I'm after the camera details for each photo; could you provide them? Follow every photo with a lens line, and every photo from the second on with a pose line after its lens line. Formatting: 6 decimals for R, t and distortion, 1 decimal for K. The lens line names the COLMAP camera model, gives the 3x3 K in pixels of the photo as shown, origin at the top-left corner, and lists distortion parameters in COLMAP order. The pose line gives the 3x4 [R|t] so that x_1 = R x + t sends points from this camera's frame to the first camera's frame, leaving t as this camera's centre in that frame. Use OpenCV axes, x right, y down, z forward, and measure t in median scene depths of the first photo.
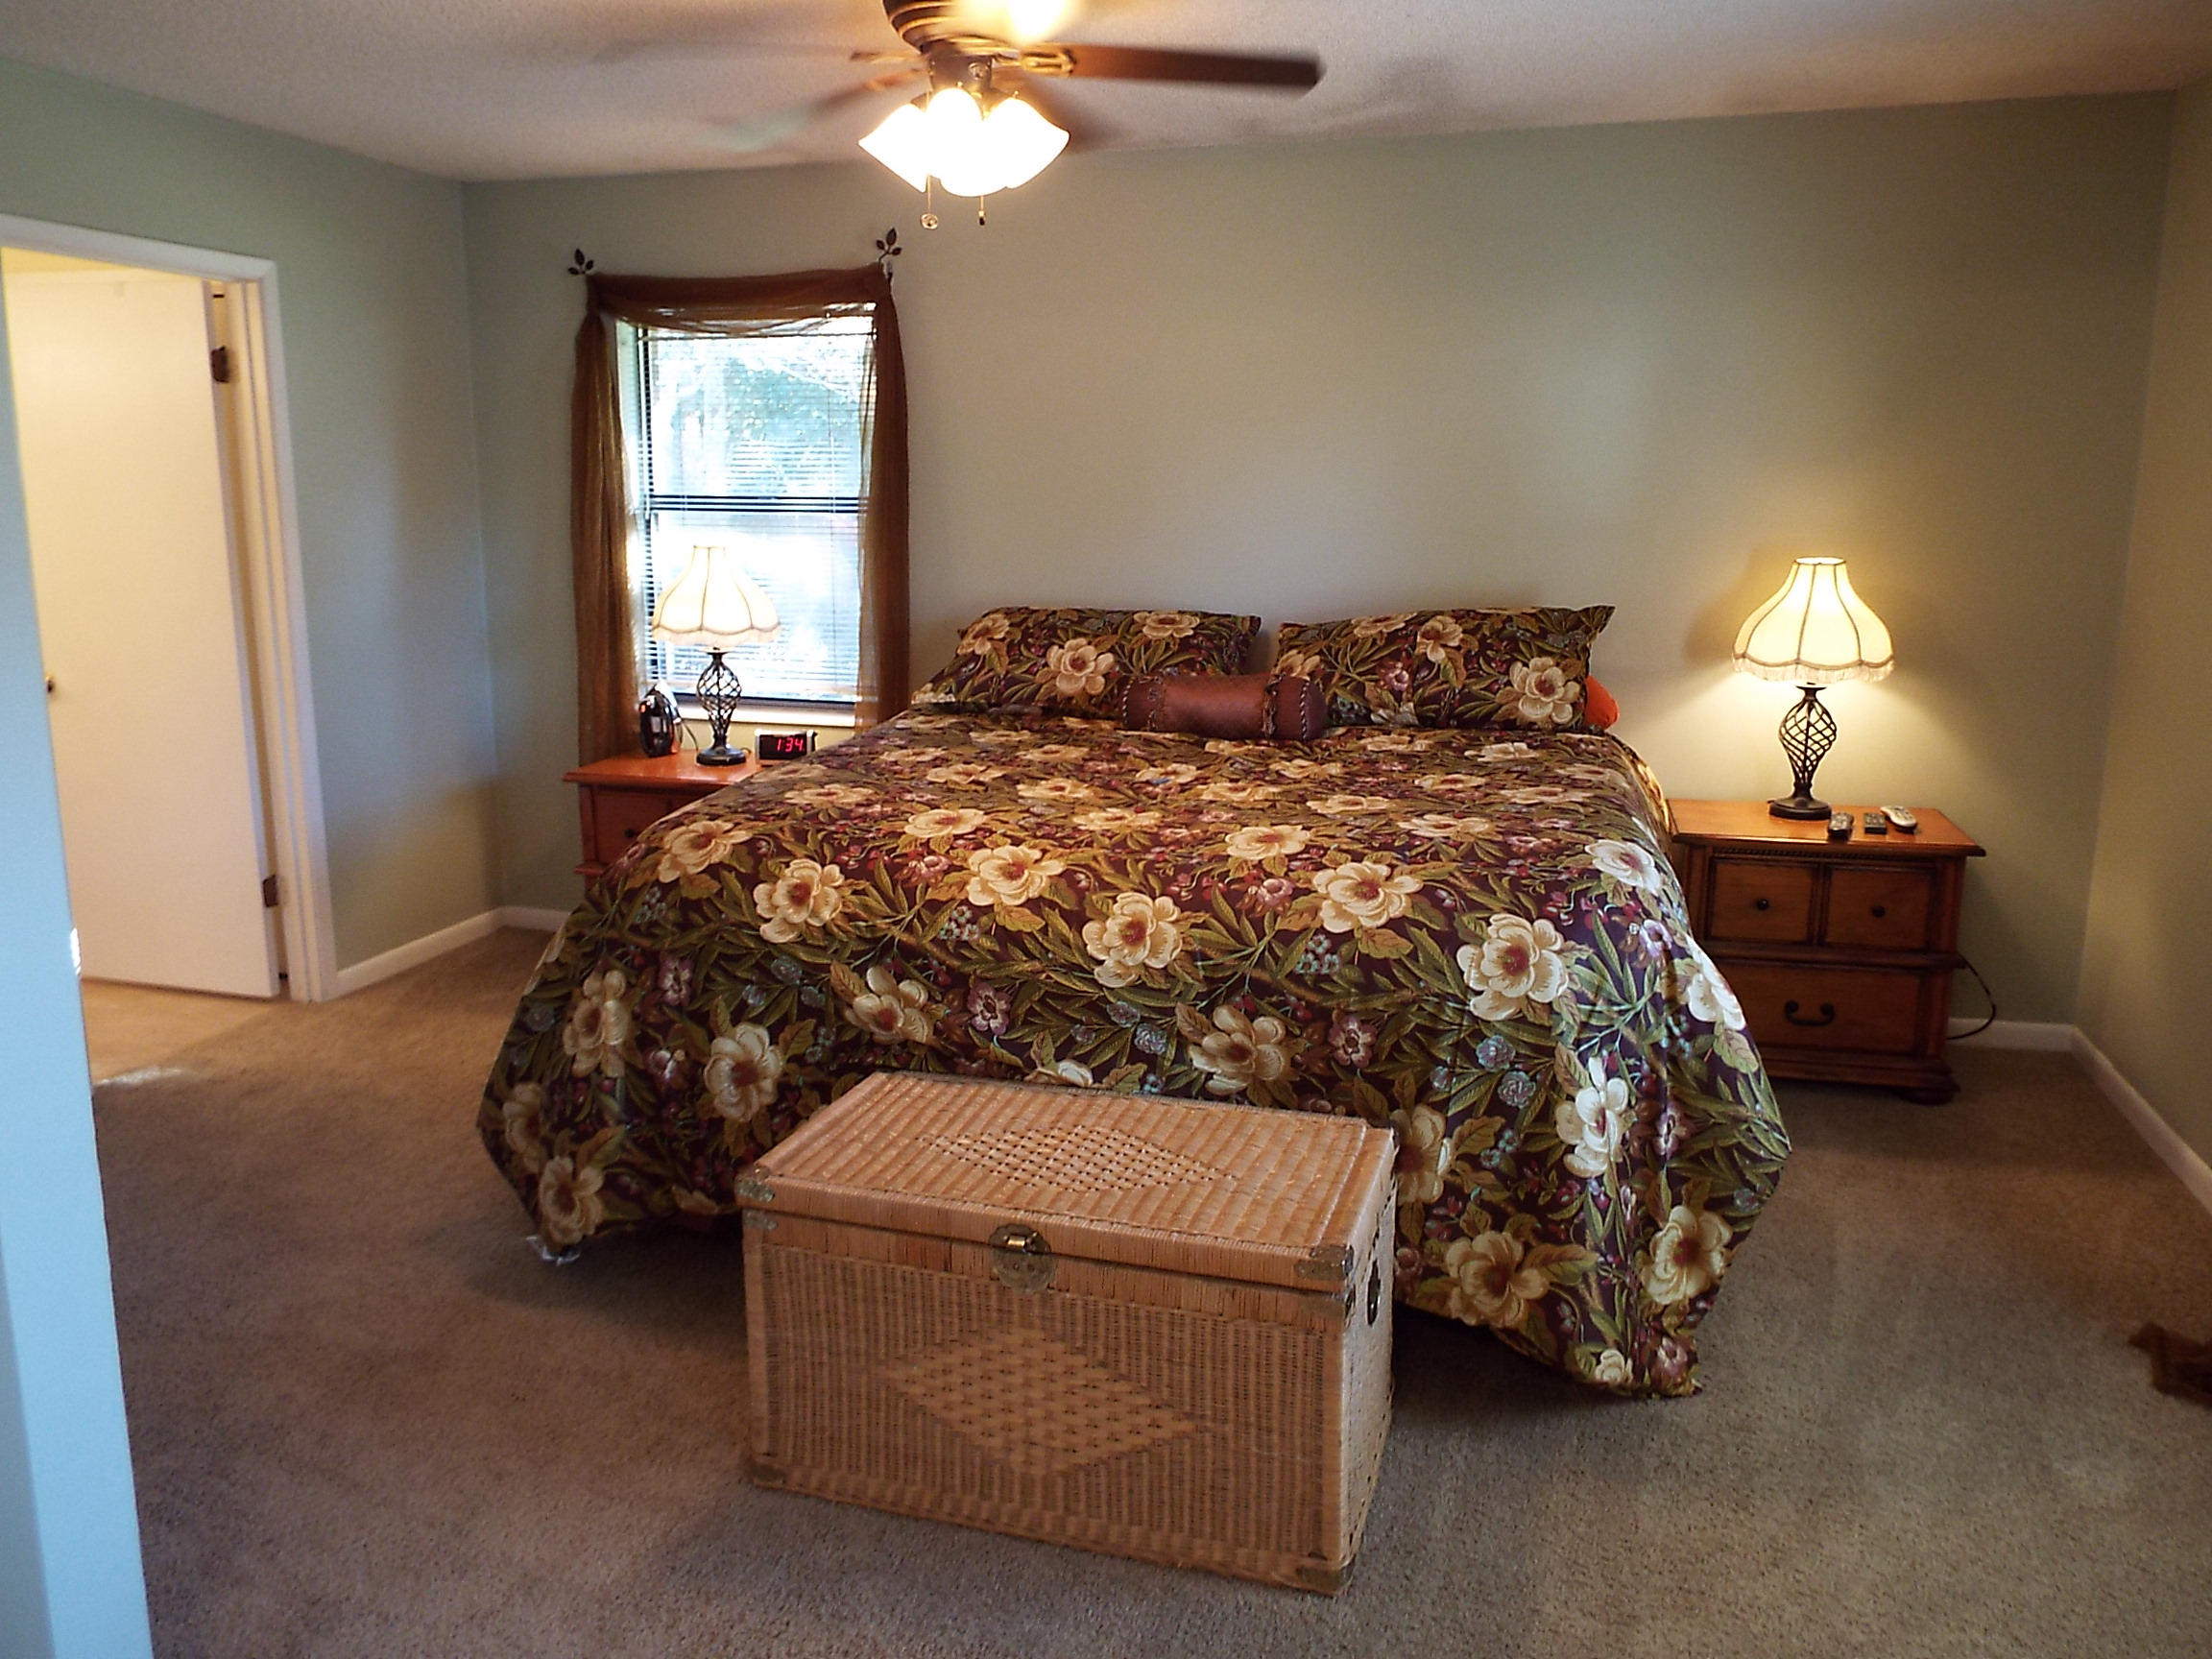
lens RADIAL K [[1601.1, 0, 1096.0], [0, 1601.1, 812.8], [0, 0, 1]] dist [-0.035599, 0.038488]
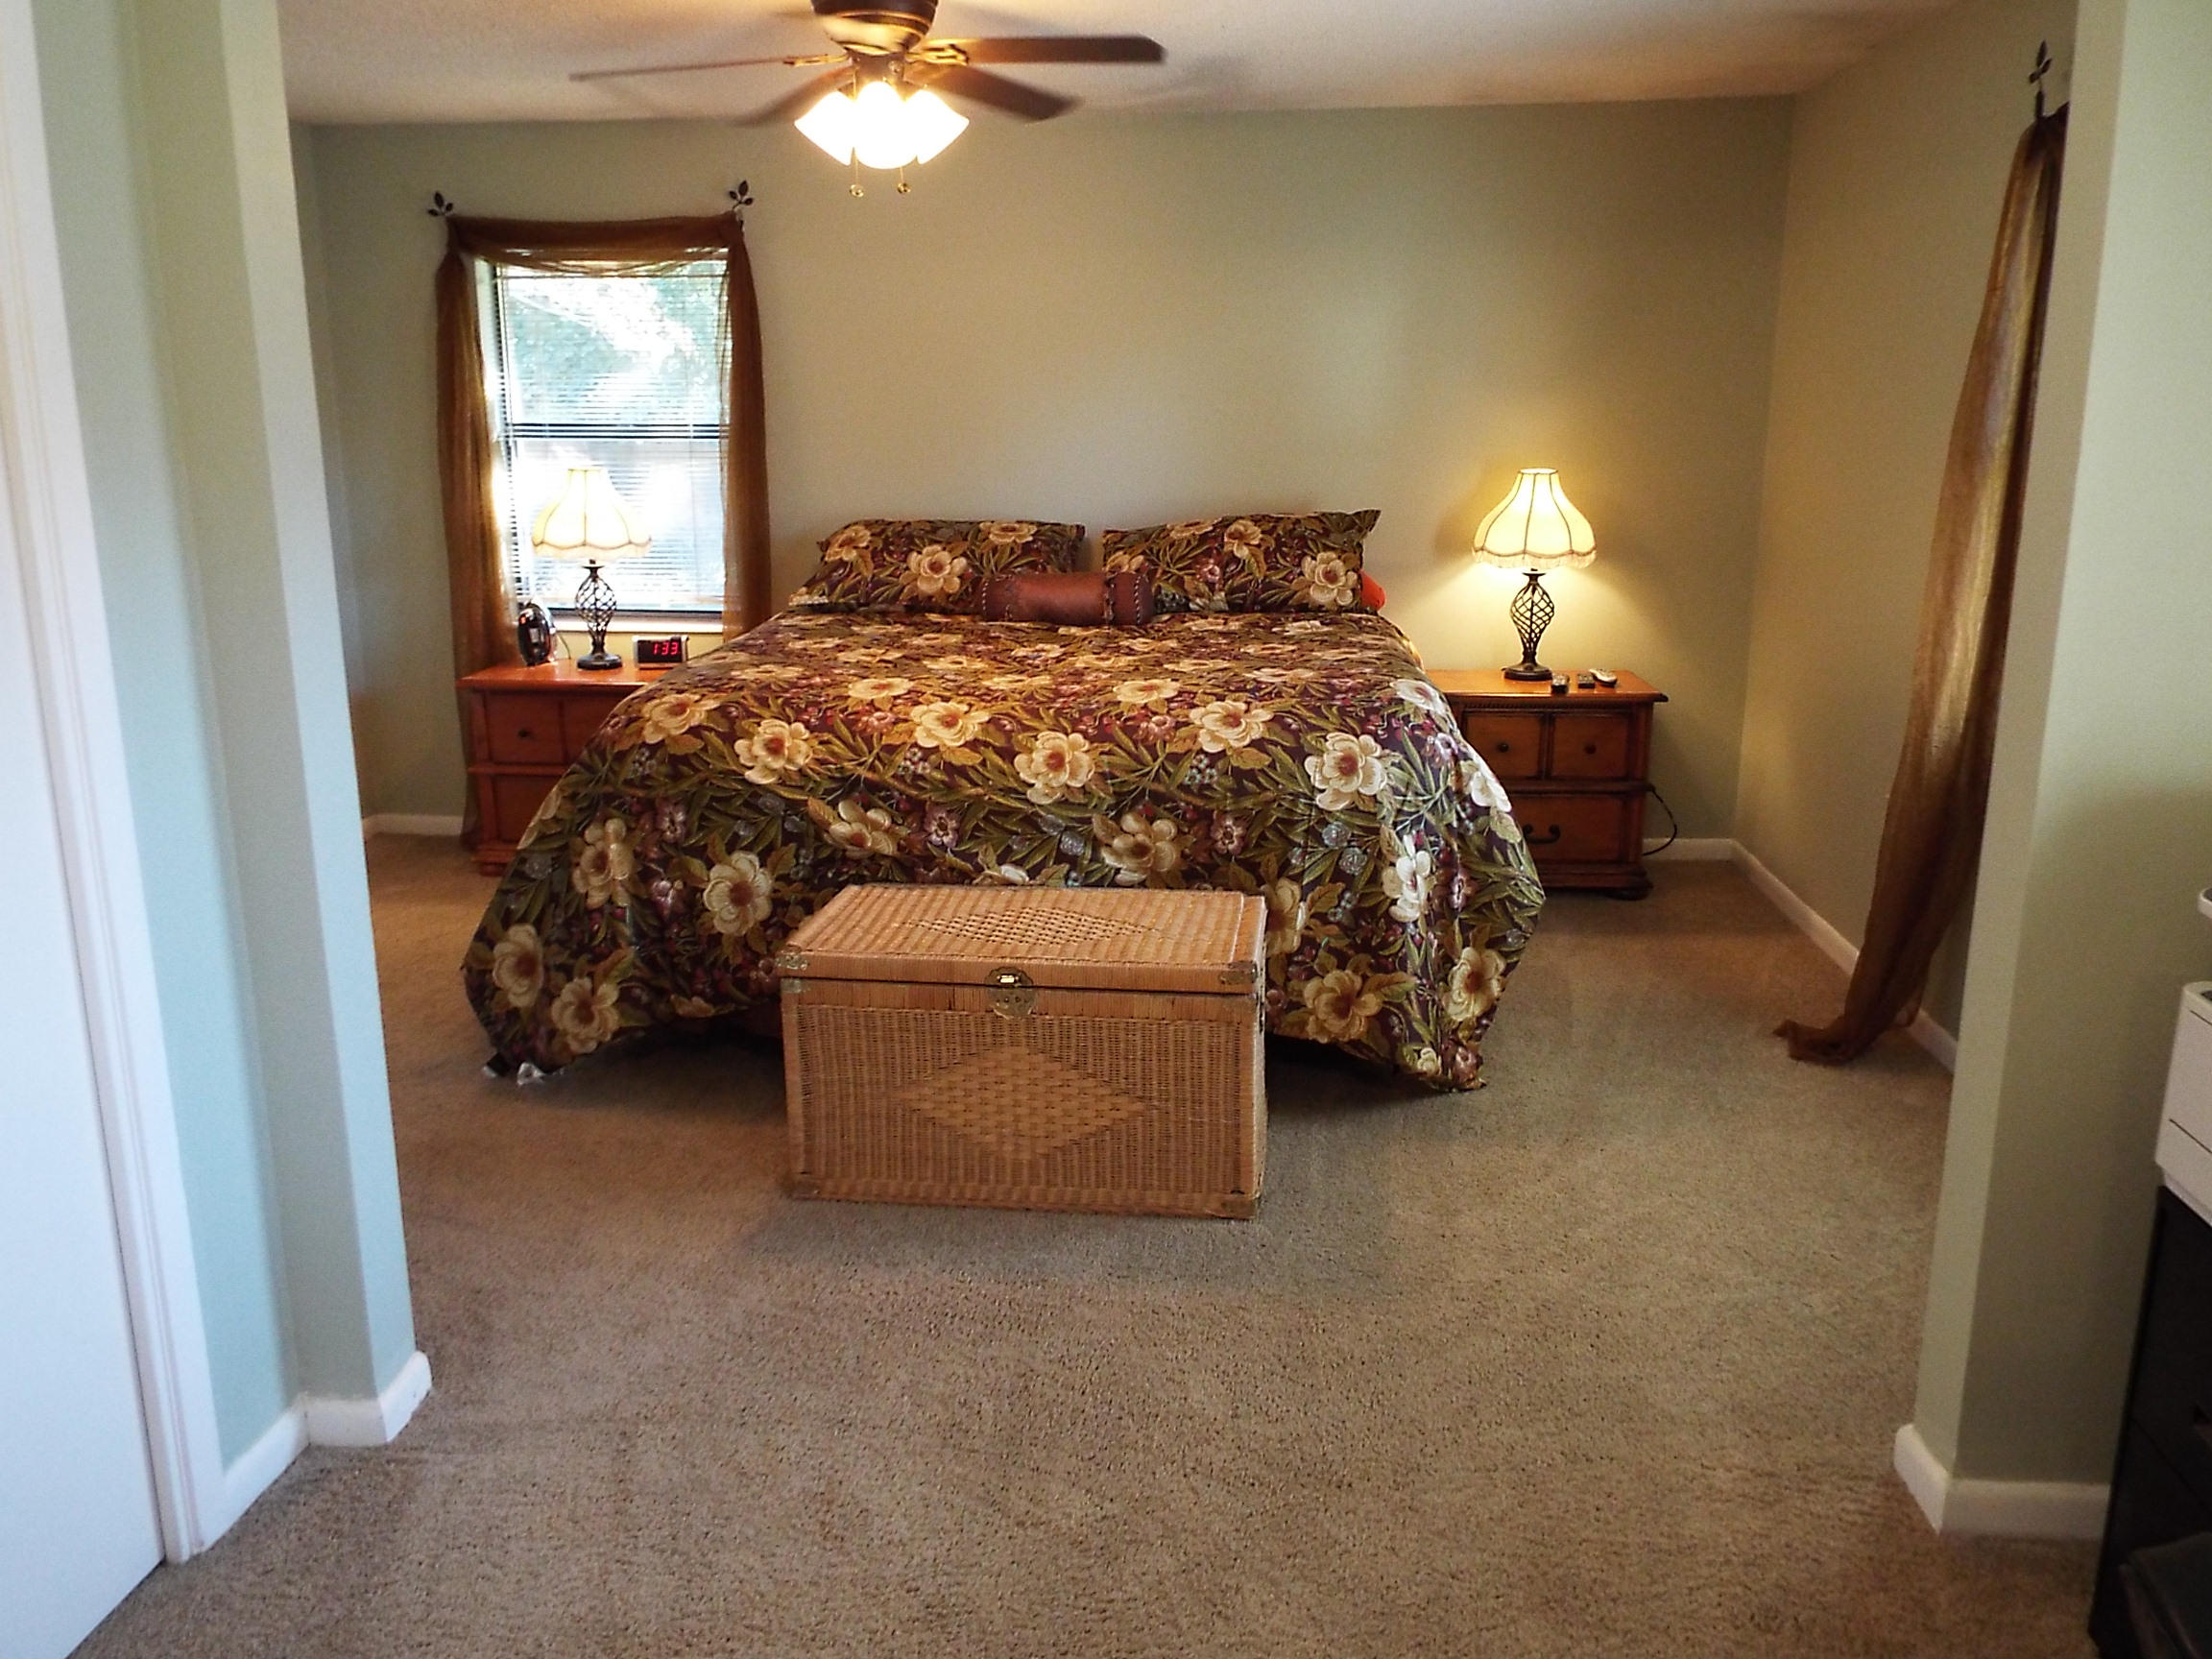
lens RADIAL K [[1601.1, 0, 1100.1], [0, 1601.1, 817.7], [0, 0, 1]] dist [-0.035599, 0.038488]
pose [[0.983934, -0.046028, 0.172495, -0.154202], [0.038663, 0.998202, 0.045813, 0.059153], [-0.174294, -0.038408, 0.983944, -0.249233]]
